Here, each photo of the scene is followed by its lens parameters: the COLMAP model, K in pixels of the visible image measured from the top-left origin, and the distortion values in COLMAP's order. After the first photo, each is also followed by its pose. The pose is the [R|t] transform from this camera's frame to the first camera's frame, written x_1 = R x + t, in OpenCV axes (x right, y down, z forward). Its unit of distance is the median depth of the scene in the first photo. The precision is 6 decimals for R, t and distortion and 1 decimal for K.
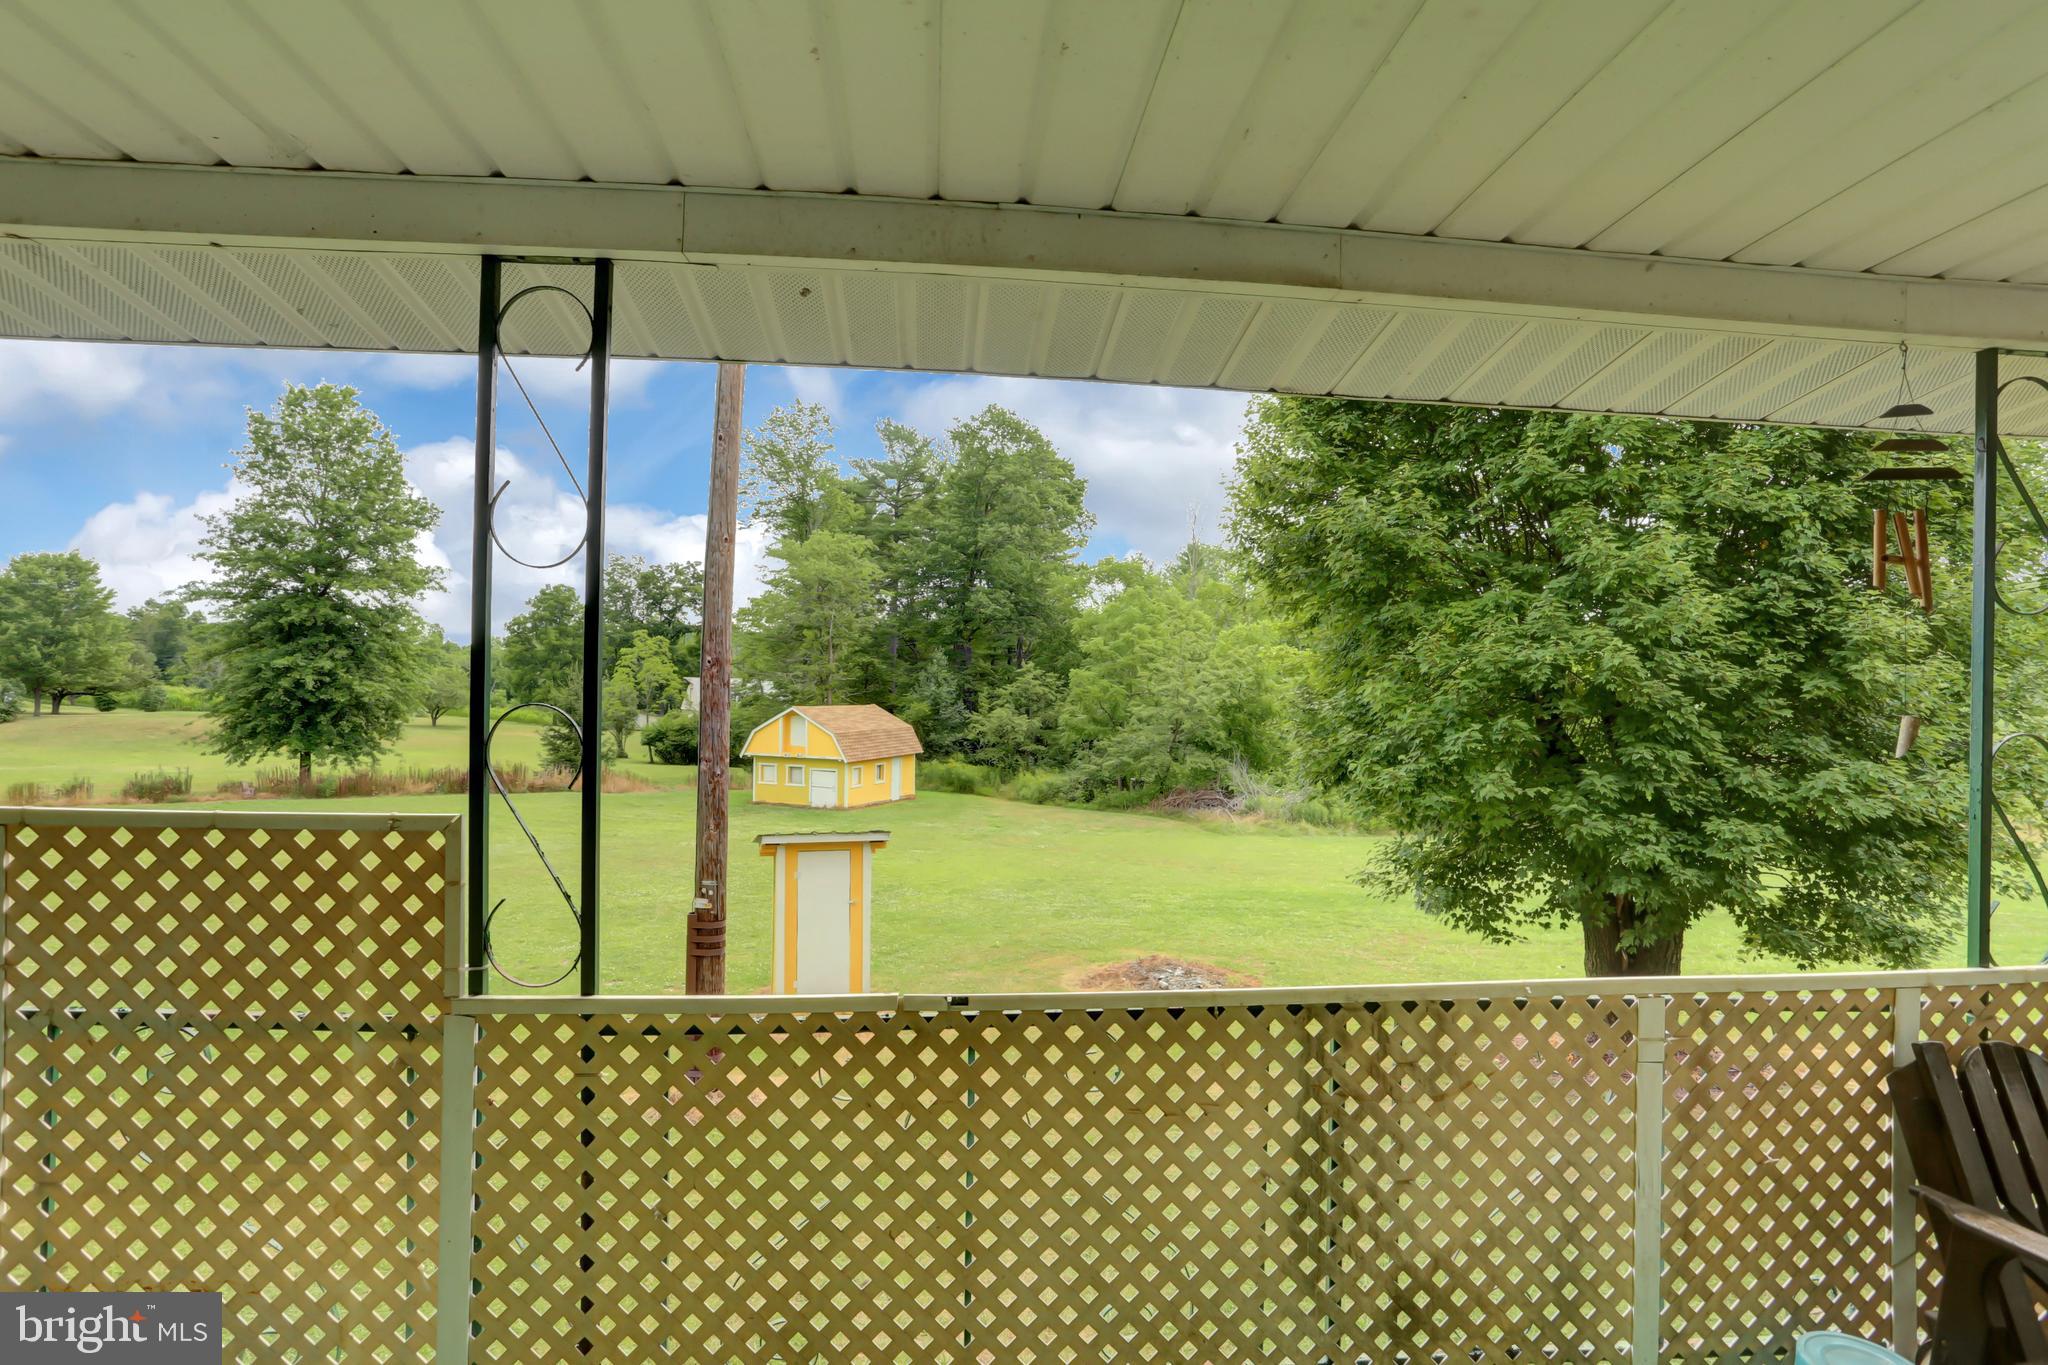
lens RADIAL K [[1004.5, 0, 1007.8], [0, 1004.5, 692.6], [0, 0, 1]] dist [-0.072725, 0.031176]
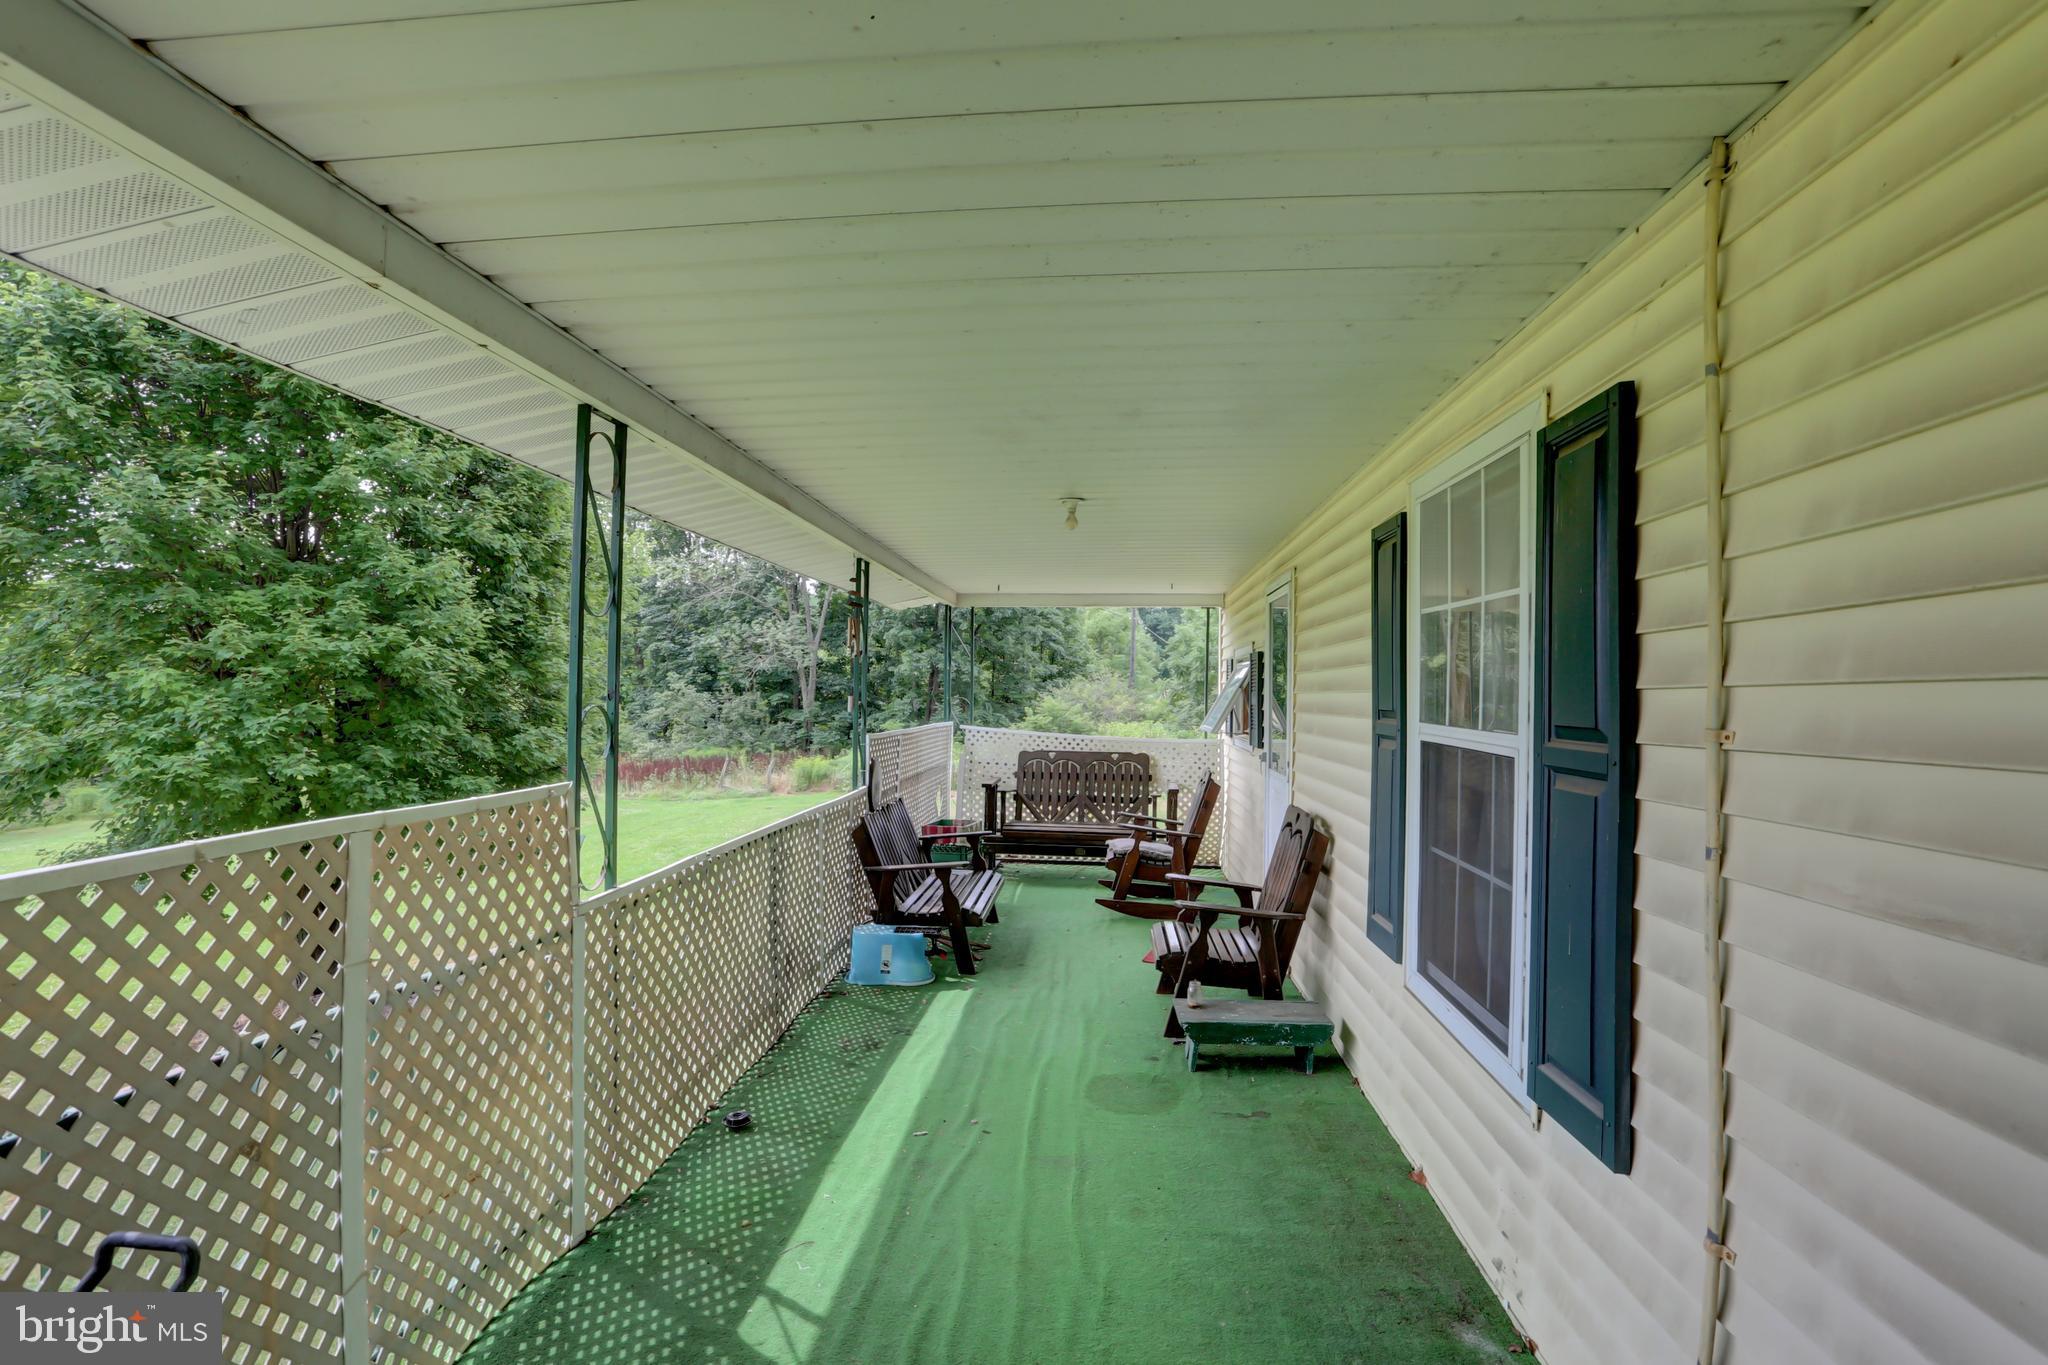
lens RADIAL K [[1004.5, 0, 1019.0], [0, 1004.5, 682.5], [0, 0, 1]] dist [-0.072725, 0.031176]
pose [[0.180506, -0.000360, 0.983574, -0.437019], [-0.009666, 0.999951, 0.002140, -0.006863], [-0.983526, -0.009894, 0.180494, 0.020476]]
